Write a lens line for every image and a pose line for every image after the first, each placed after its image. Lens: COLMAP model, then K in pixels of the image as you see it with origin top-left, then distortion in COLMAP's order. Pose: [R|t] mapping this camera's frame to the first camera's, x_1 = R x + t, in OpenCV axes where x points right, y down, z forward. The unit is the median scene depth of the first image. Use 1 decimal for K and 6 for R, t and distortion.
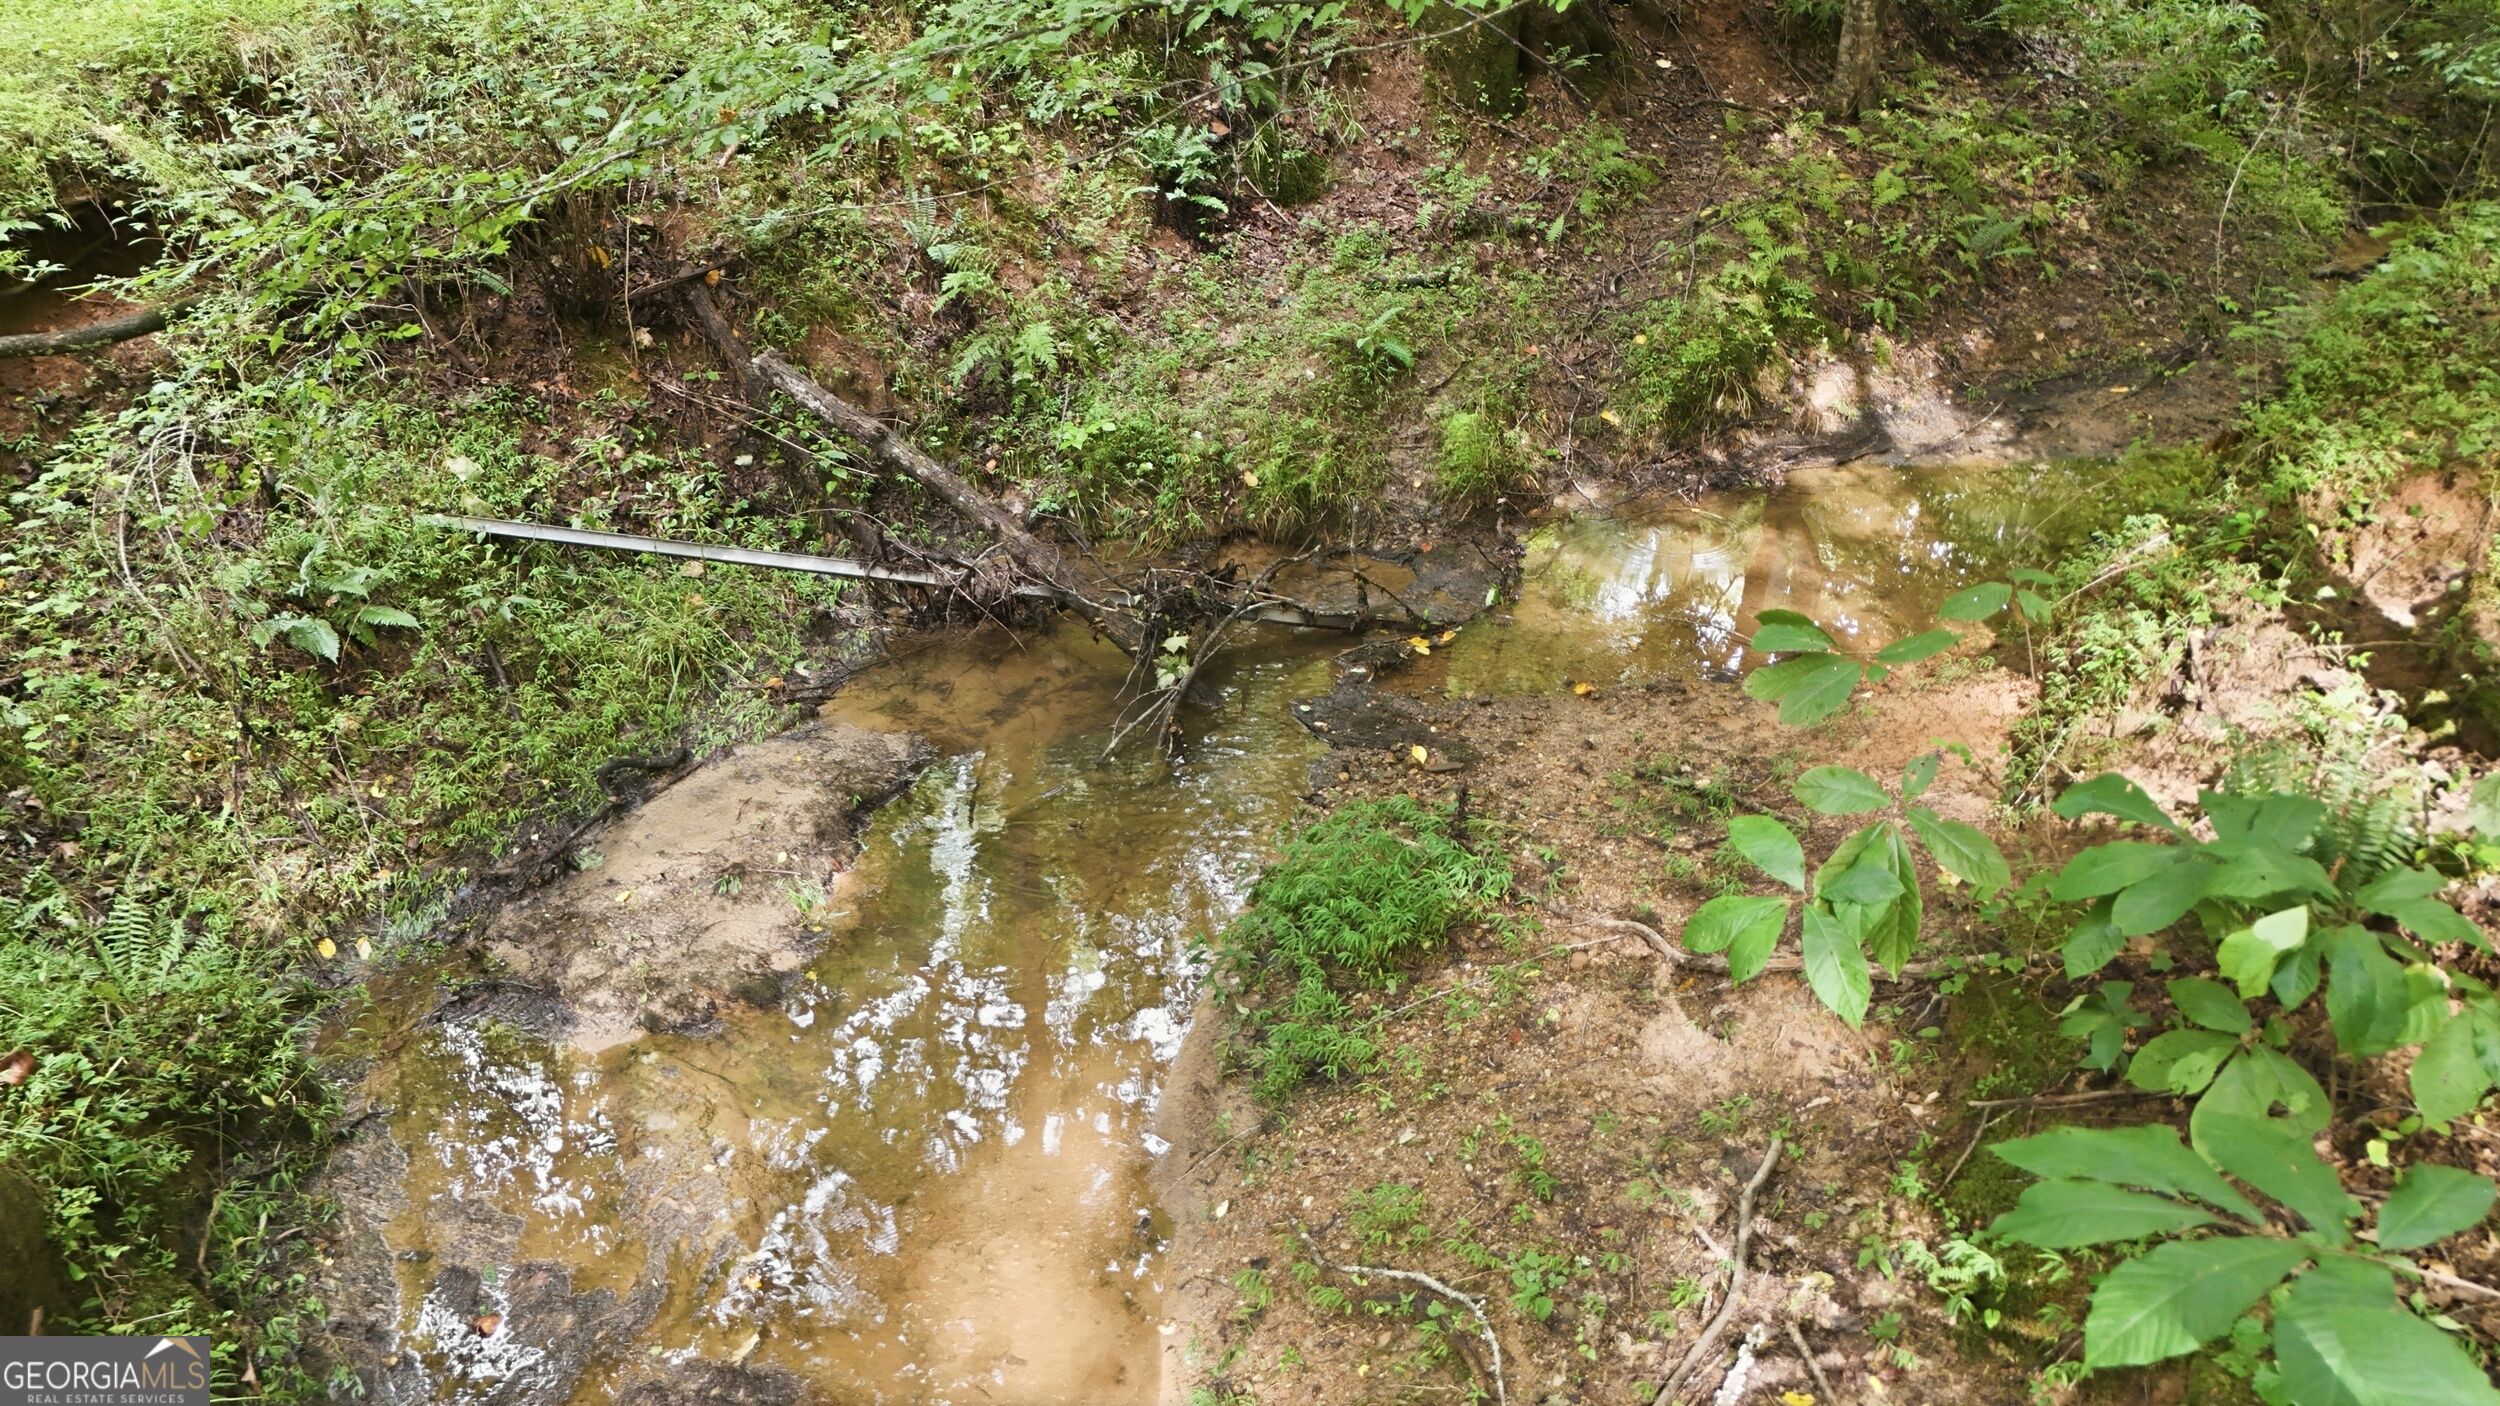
lens RADIAL K [[1803.4, 0, 1241.7], [0, 1803.4, 716.0], [0, 0, 1]] dist [0.017470, -0.015840]
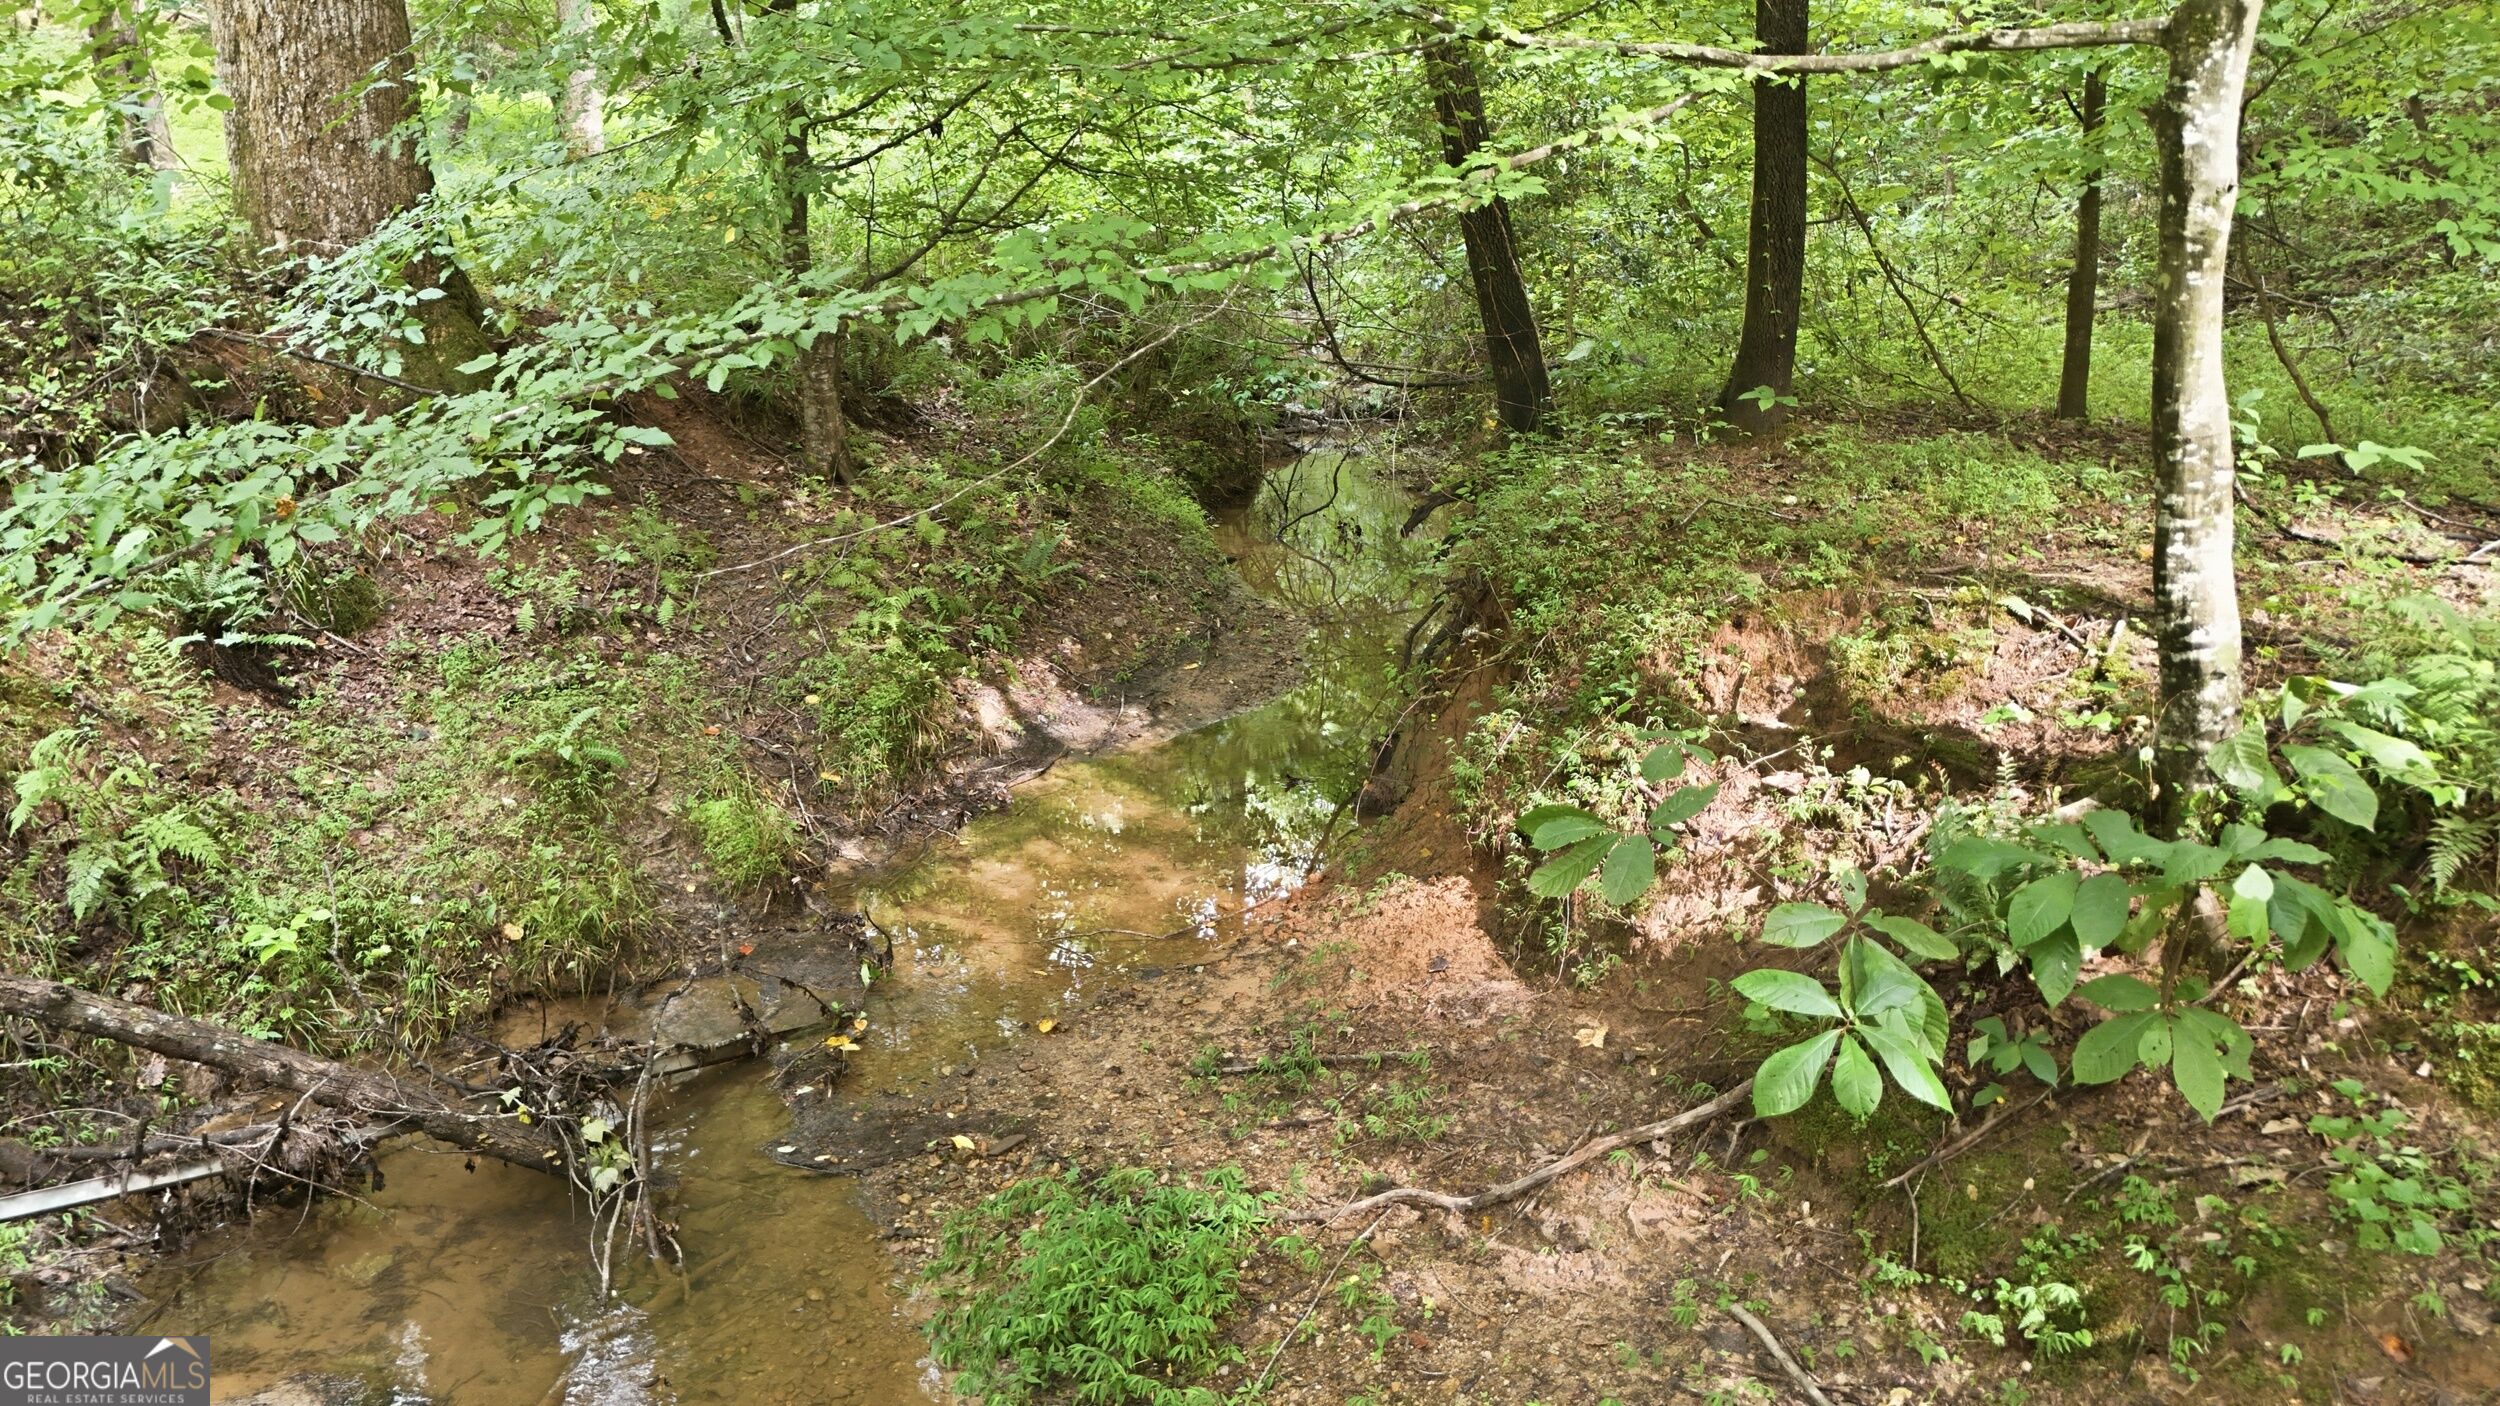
lens RADIAL K [[1803.4, 0, 1244.8], [0, 1803.4, 695.9], [0, 0, 1]] dist [0.017470, -0.015840]
pose [[0.740631, -0.185318, 0.645850, -0.238870], [0.326588, 0.939317, -0.104991, -0.033935], [-0.587202, 0.288687, 0.756210, 0.137320]]
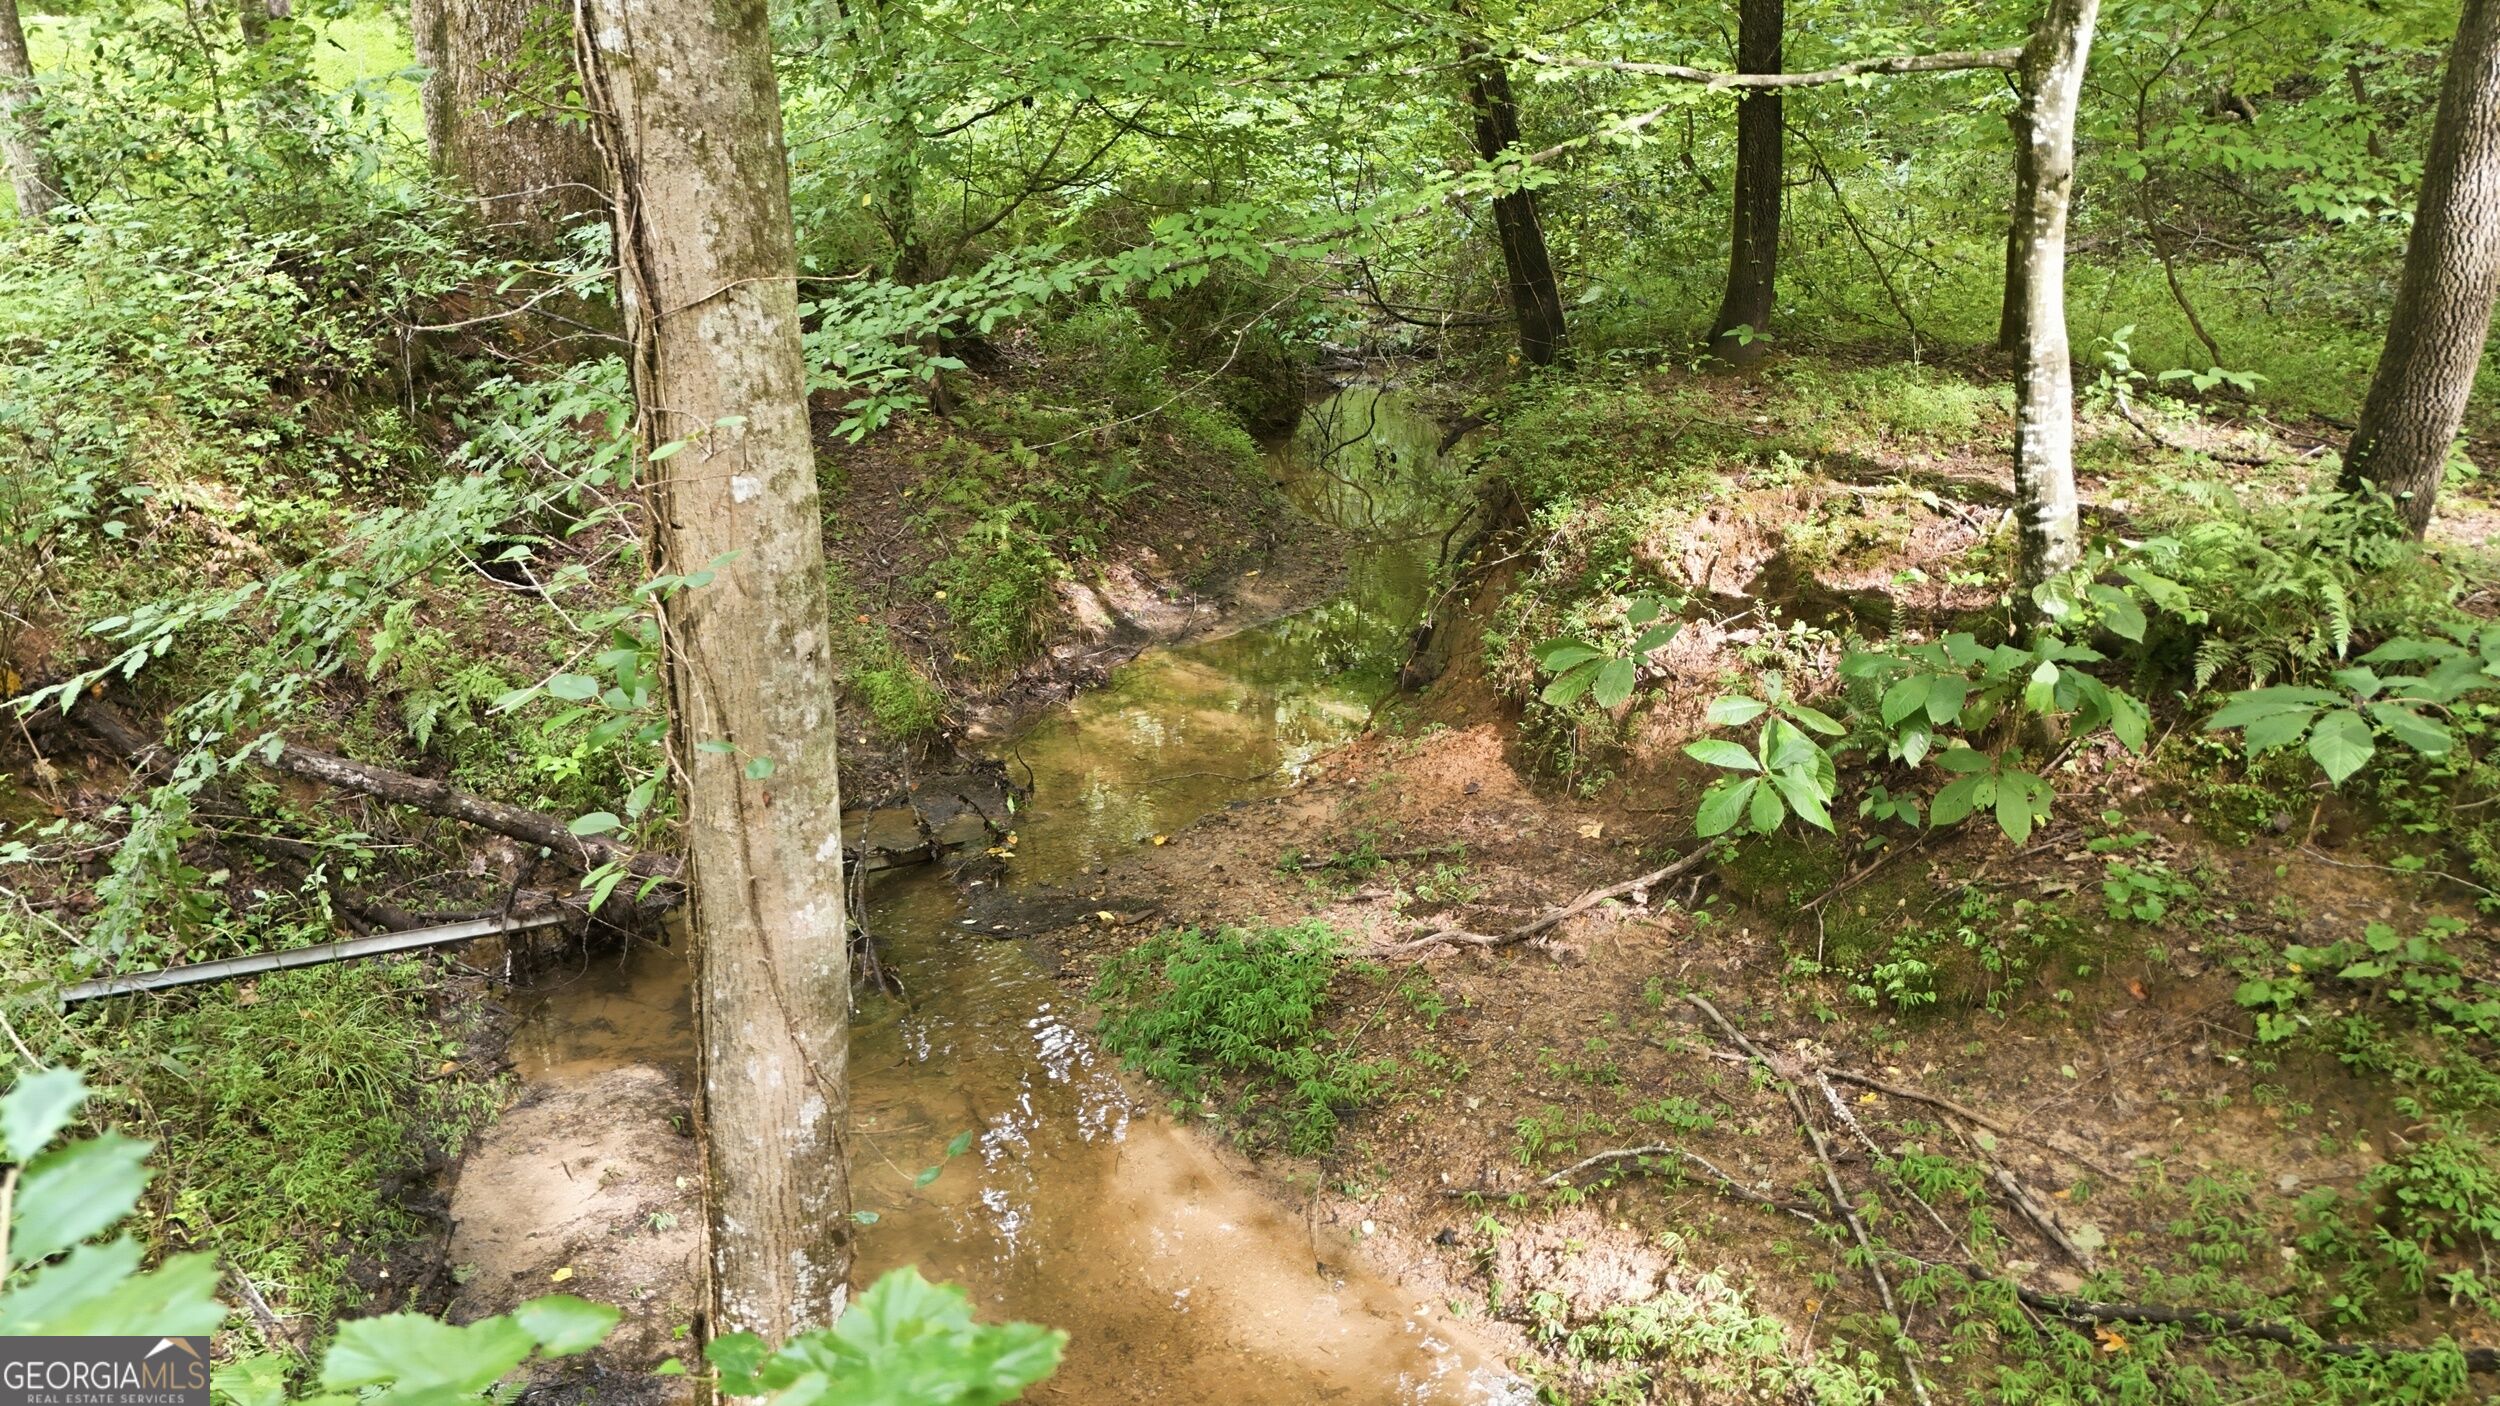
lens RADIAL K [[1803.4, 0, 1241.4], [0, 1803.4, 707.8], [0, 0, 1]] dist [0.017470, -0.015840]
pose [[0.748627, -0.211183, 0.628457, -0.383782], [0.327264, 0.942088, -0.073268, 0.006198], [-0.576589, 0.260522, 0.774386, 0.021842]]
